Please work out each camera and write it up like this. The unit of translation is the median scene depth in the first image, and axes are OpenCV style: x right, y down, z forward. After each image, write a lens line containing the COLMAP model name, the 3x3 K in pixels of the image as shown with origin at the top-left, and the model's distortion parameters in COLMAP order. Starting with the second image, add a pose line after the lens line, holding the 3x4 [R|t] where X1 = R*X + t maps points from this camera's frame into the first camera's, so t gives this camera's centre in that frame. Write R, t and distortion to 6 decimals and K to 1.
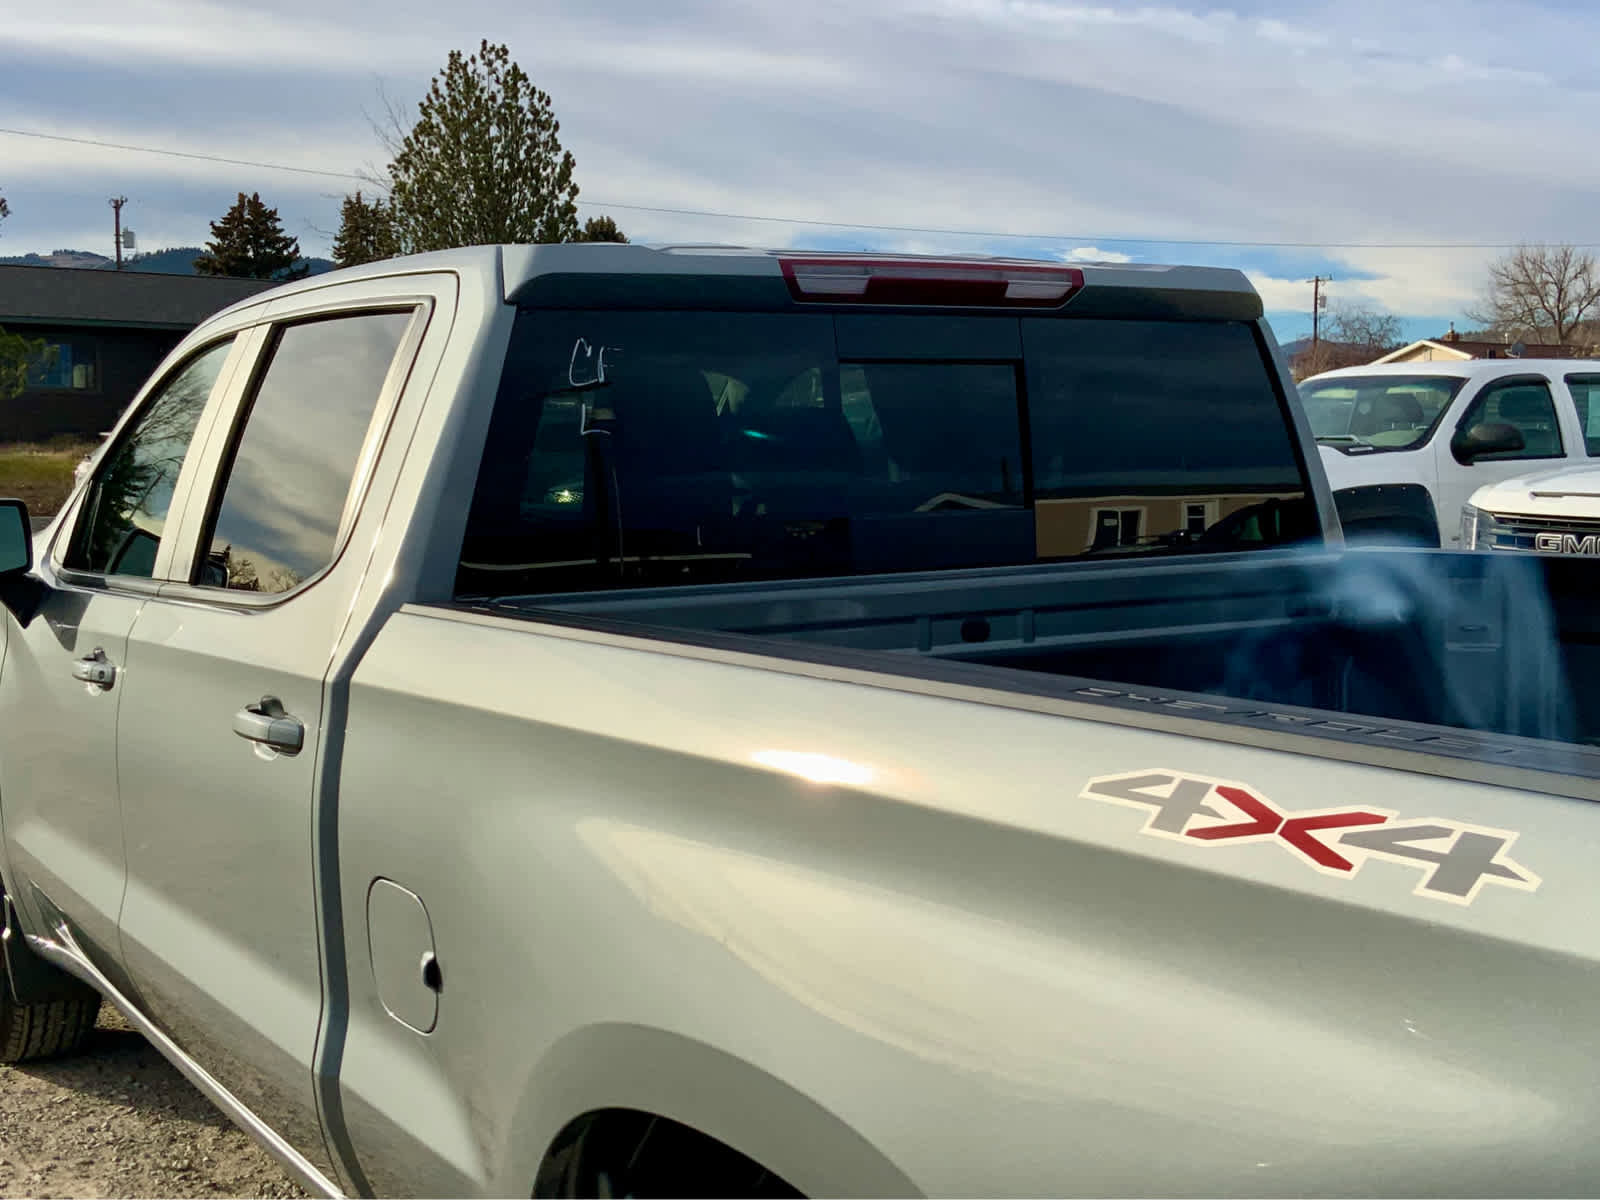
lens RADIAL K [[2055.1, 0, 800.0], [0, 2055.1, 600.0], [0, 0, 1]] dist [0.067668, -0.056592]
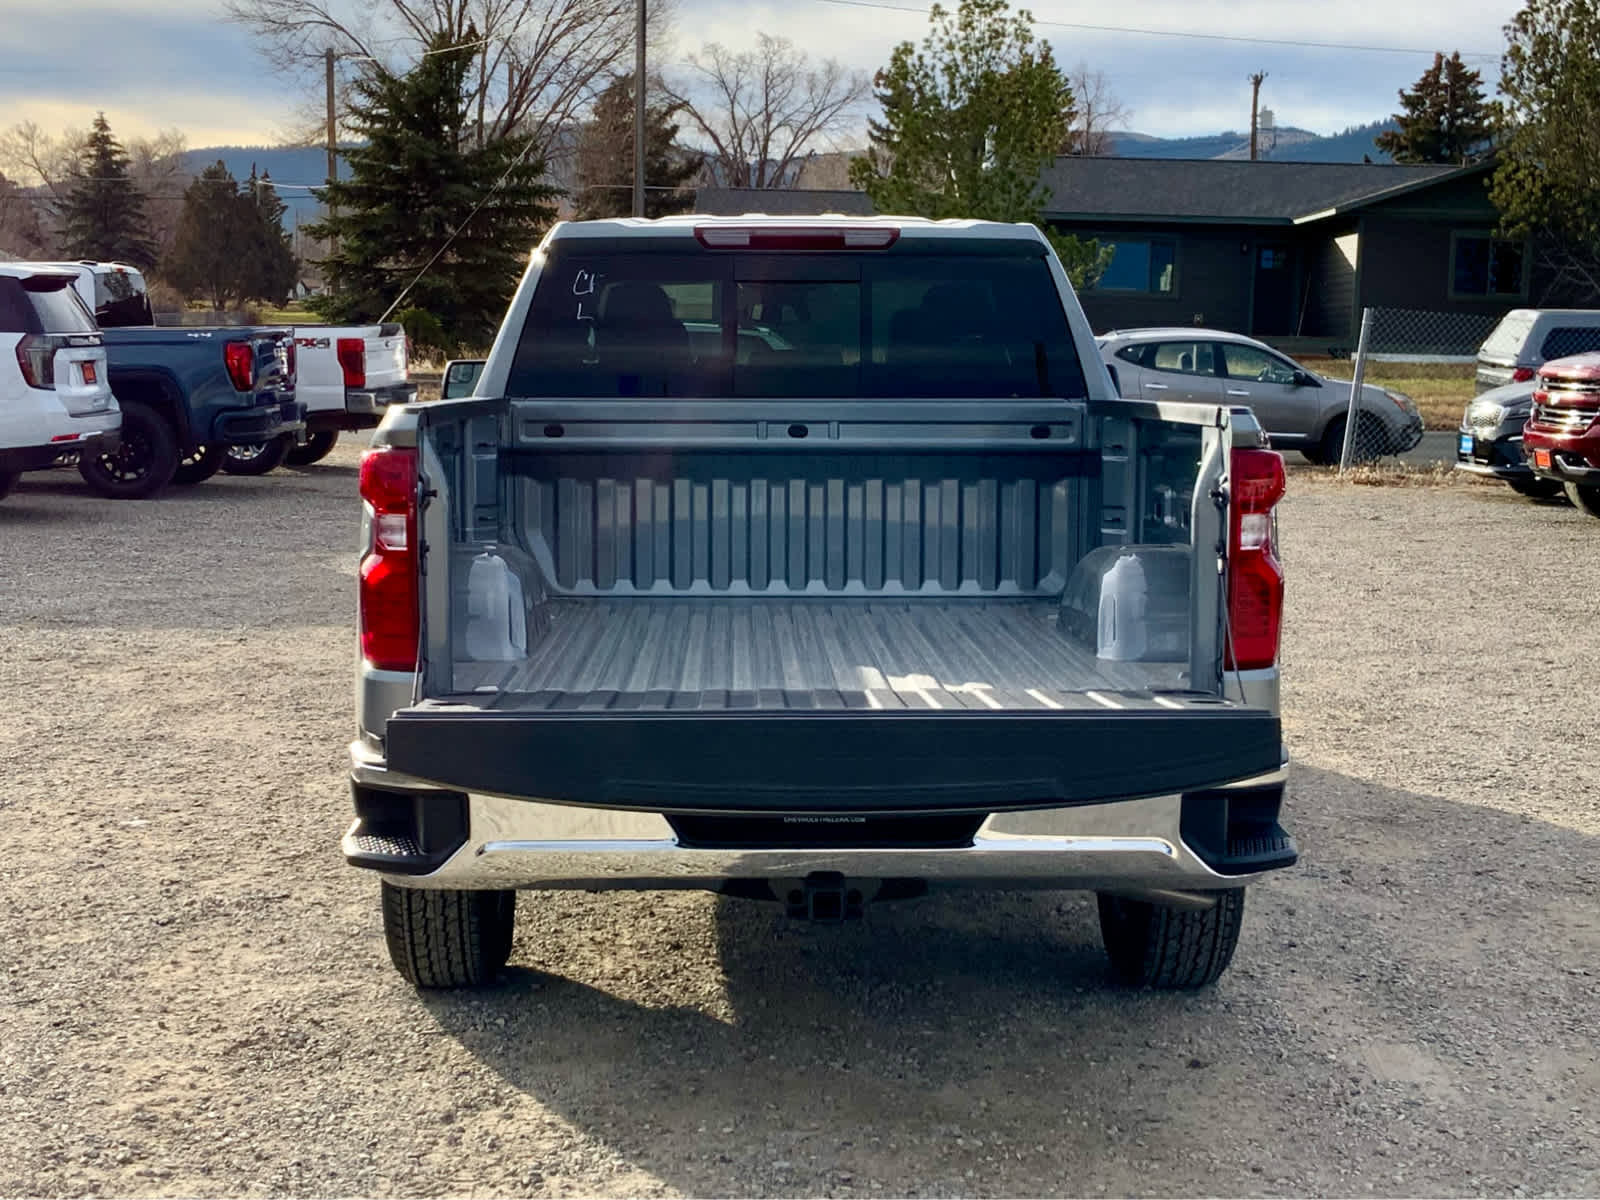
lens RADIAL K [[3007.4, 0, 800.0], [0, 3007.4, 600.0], [0, 0, 1]] dist [0.118345, -0.010116]
pose [[0.833060, 0.061433, -0.549762, 0.259803], [-0.060774, 0.997963, 0.019426, 0.018577], [0.549835, 0.017228, 0.835096, -0.200391]]
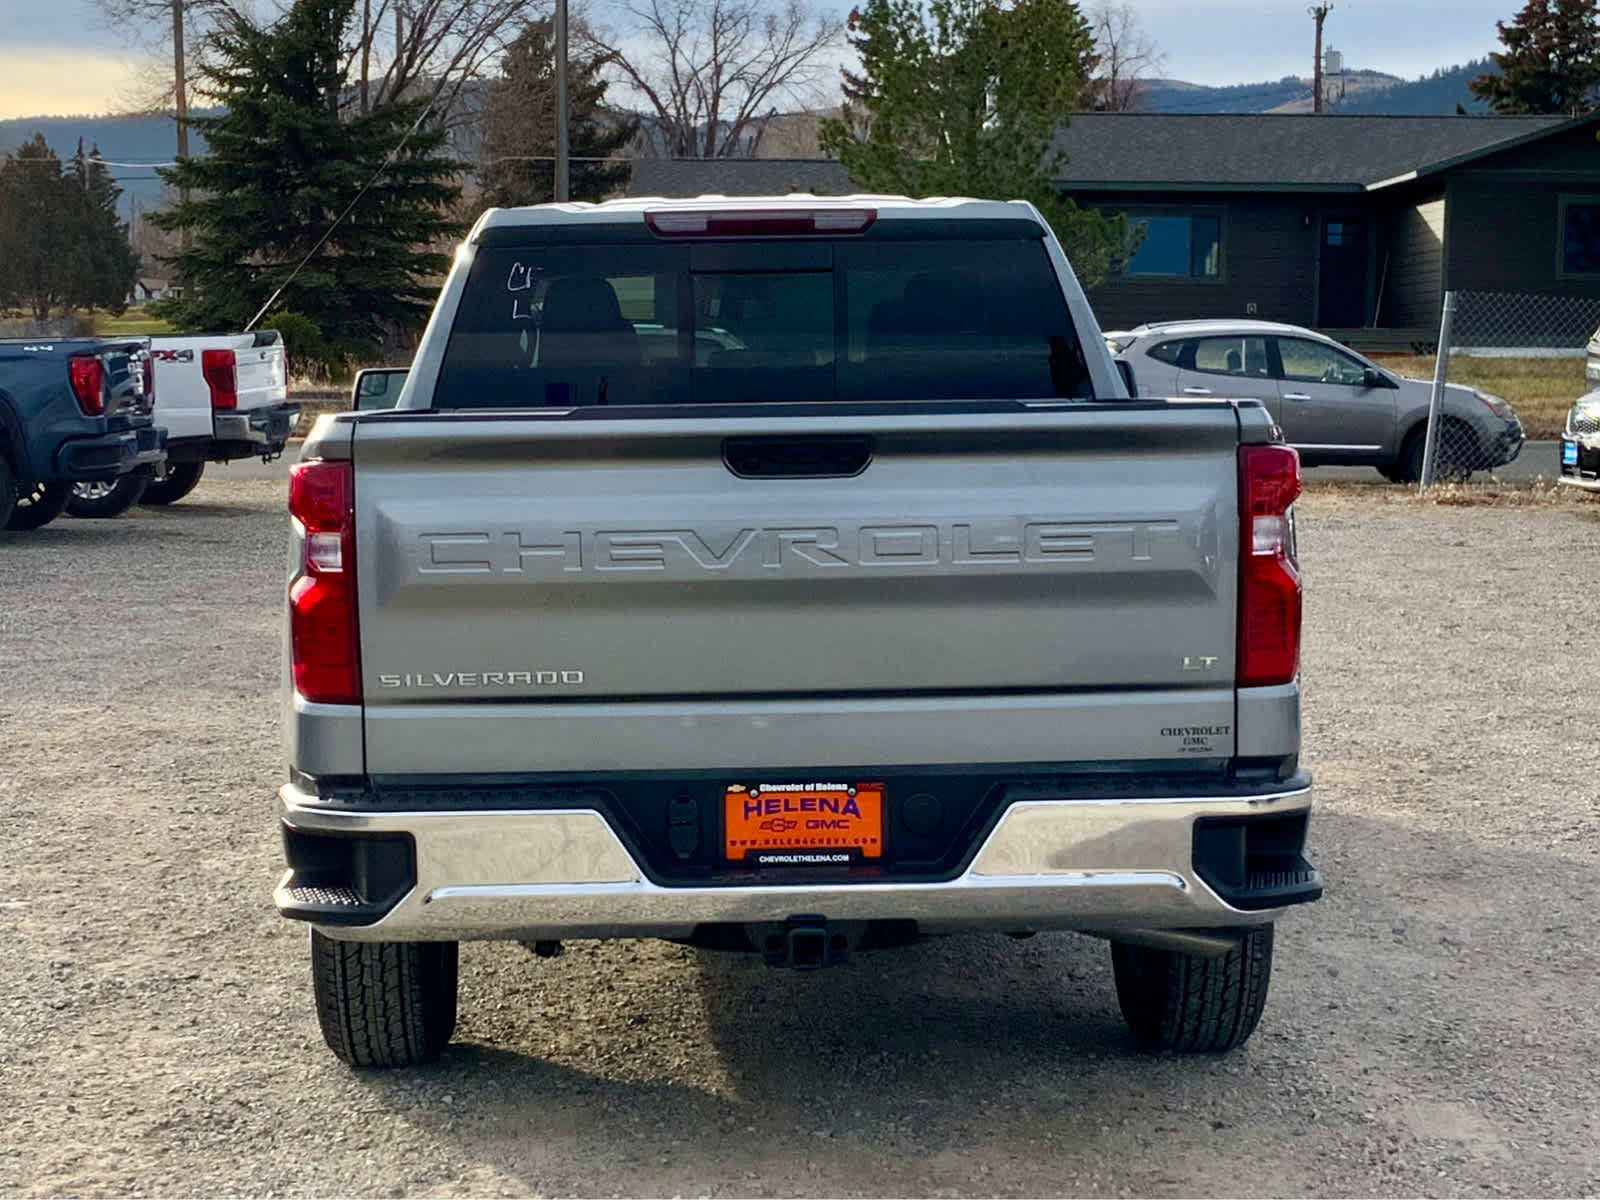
lens RADIAL K [[3889.3, 0, 800.0], [0, 3889.3, 600.0], [0, 0, 1]] dist [0.109373, 0.329743]
pose [[0.838744, 0.034483, -0.543433, 0.293817], [-0.042390, 0.999099, -0.002030, 0.024012], [0.542873, 0.024739, 0.839450, -0.252700]]
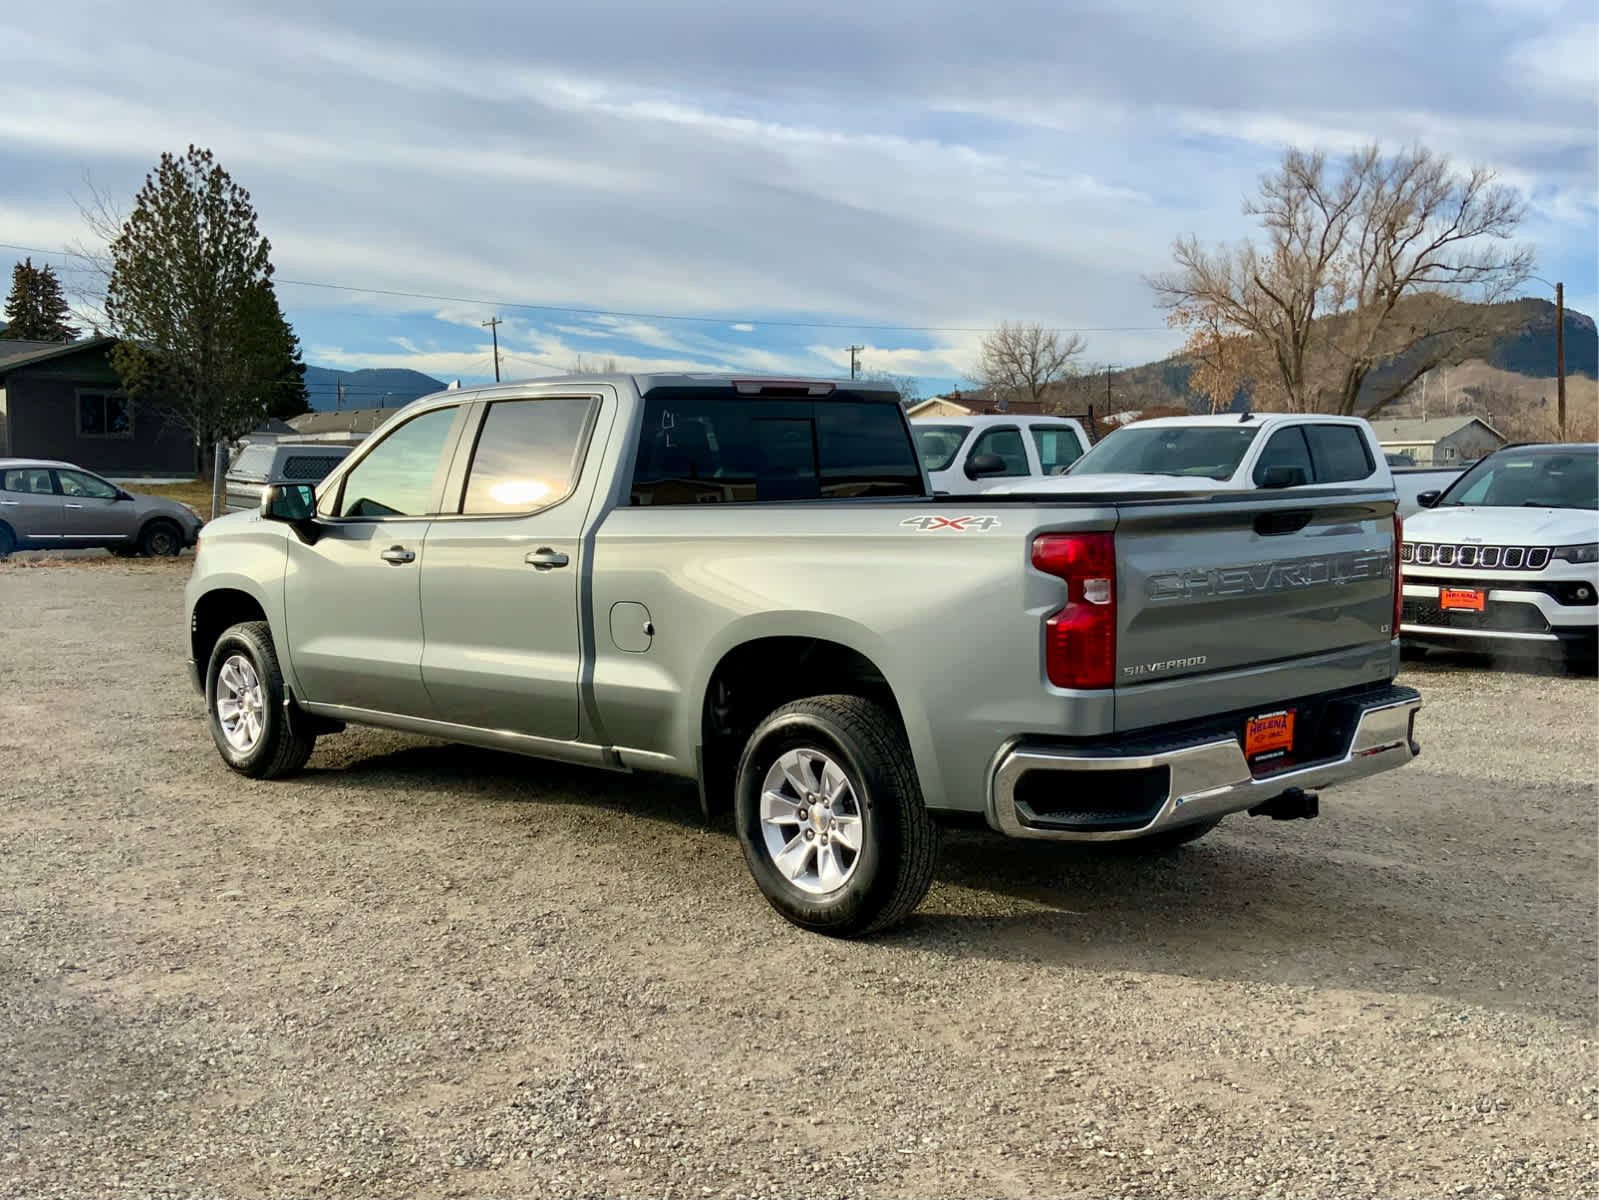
lens RADIAL K [[2019.1, 0, 800.9], [0, 2019.1, 656.5], [0, 0, 1]] dist [0.170147, -0.629970]
pose [[0.973356, -0.023360, 0.228106, -0.084733], [0.021915, 0.999721, 0.008866, 0.027005], [-0.228250, -0.003631, 0.973596, -0.250130]]
